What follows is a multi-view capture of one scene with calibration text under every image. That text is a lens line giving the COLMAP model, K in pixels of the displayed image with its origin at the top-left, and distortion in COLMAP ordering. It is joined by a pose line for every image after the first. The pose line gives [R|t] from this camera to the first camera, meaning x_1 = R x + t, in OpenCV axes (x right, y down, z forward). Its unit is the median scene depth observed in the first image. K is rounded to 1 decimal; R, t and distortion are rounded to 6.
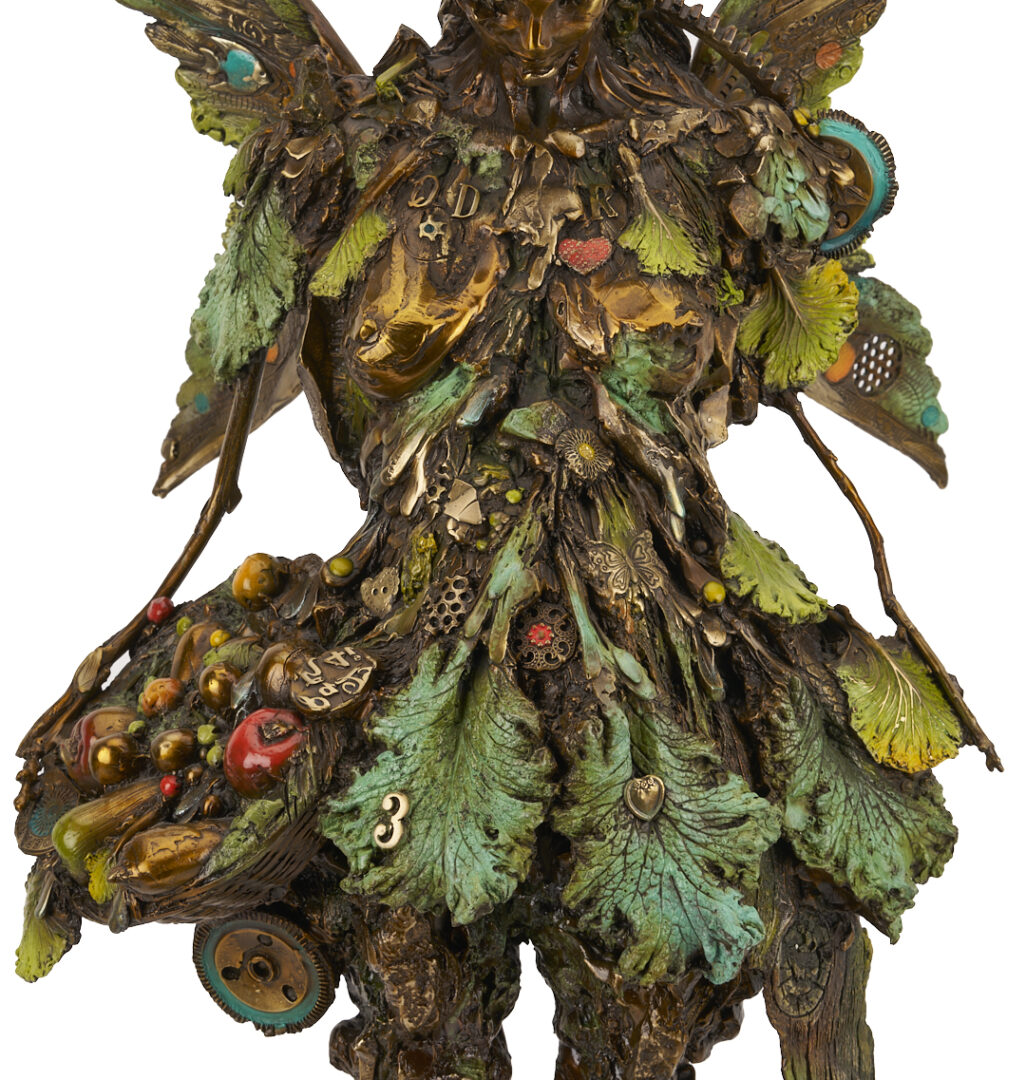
lens RADIAL K [[5117.7, 0, 513.0], [0, 5117.7, 540.0], [0, 0, 1]] dist [-0.120159, 0.406127]
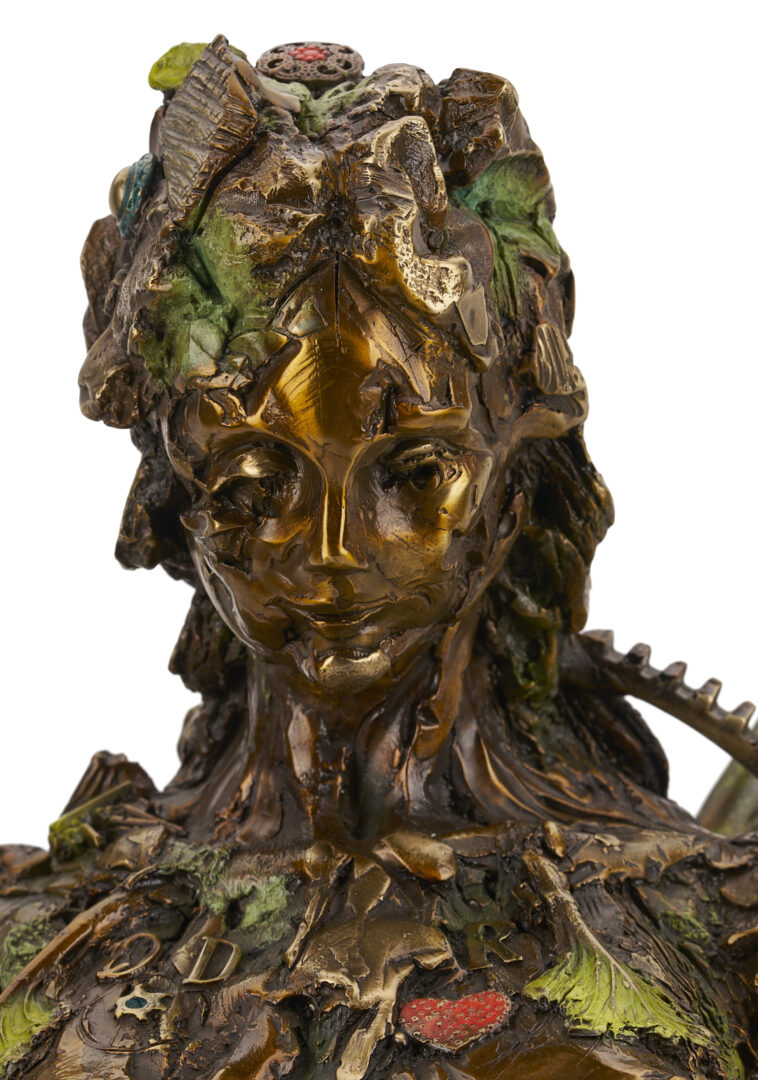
lens RADIAL K [[5017.4, 0, 379.0], [0, 5017.4, 540.0], [0, 0, 1]] dist [-0.226285, -5.648939]
pose [[0.998695, -0.038131, -0.033969, 0.024367], [0.013970, 0.843799, -0.536478, 0.156434], [0.049119, 0.535303, 0.843231, 0.576632]]
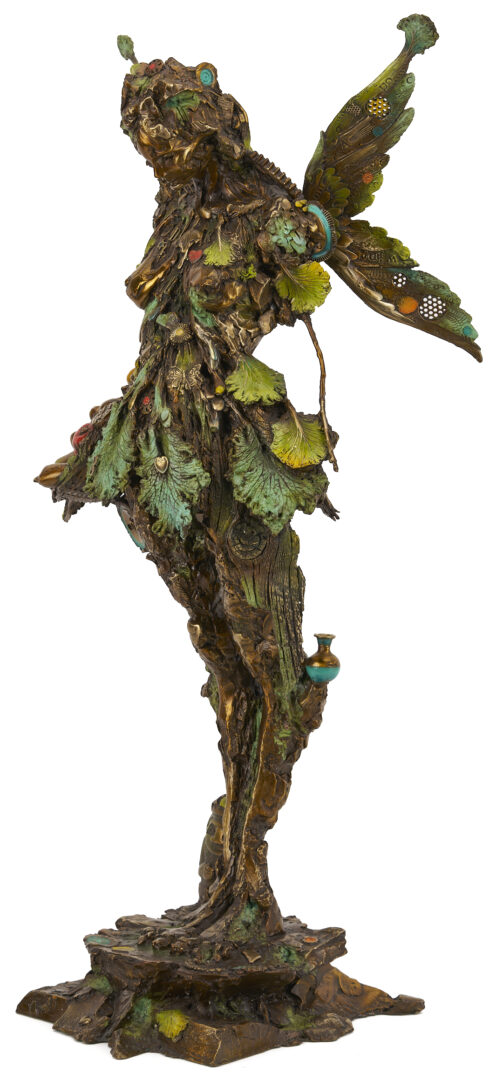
lens RADIAL K [[3132.2, 0, 251.5], [0, 3132.2, 540.0], [0, 0, 1]] dist [-0.082678, -0.912826]
pose [[0.710331, 0.091177, -0.697937, 1.140721], [-0.062921, 0.995830, 0.066055, -0.019258], [0.701050, -0.003006, 0.713106, -0.105138]]
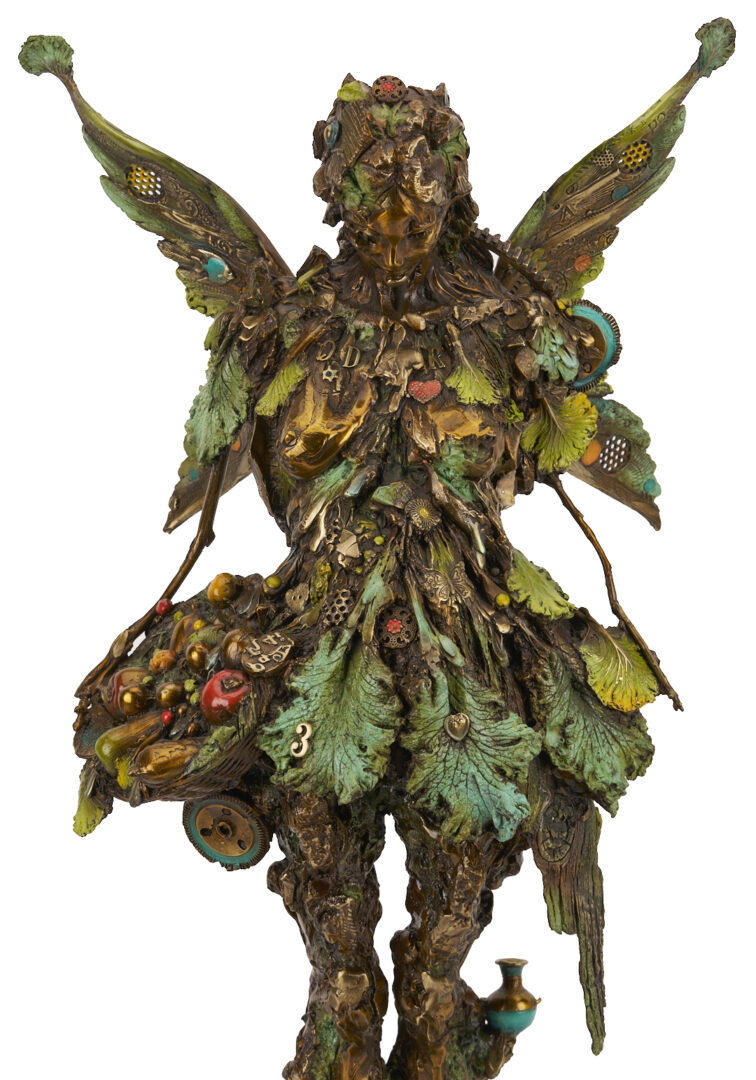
lens RADIAL K [[3628.4, 0, 376.3], [0, 3628.4, 619.7], [0, 0, 1]] dist [-0.109509, -0.354594]
pose [[0.999674, 0.006228, -0.024773, 0.027504], [-0.005497, 0.999550, 0.029492, -0.017074], [0.024945, -0.029346, 0.999258, -0.148469]]
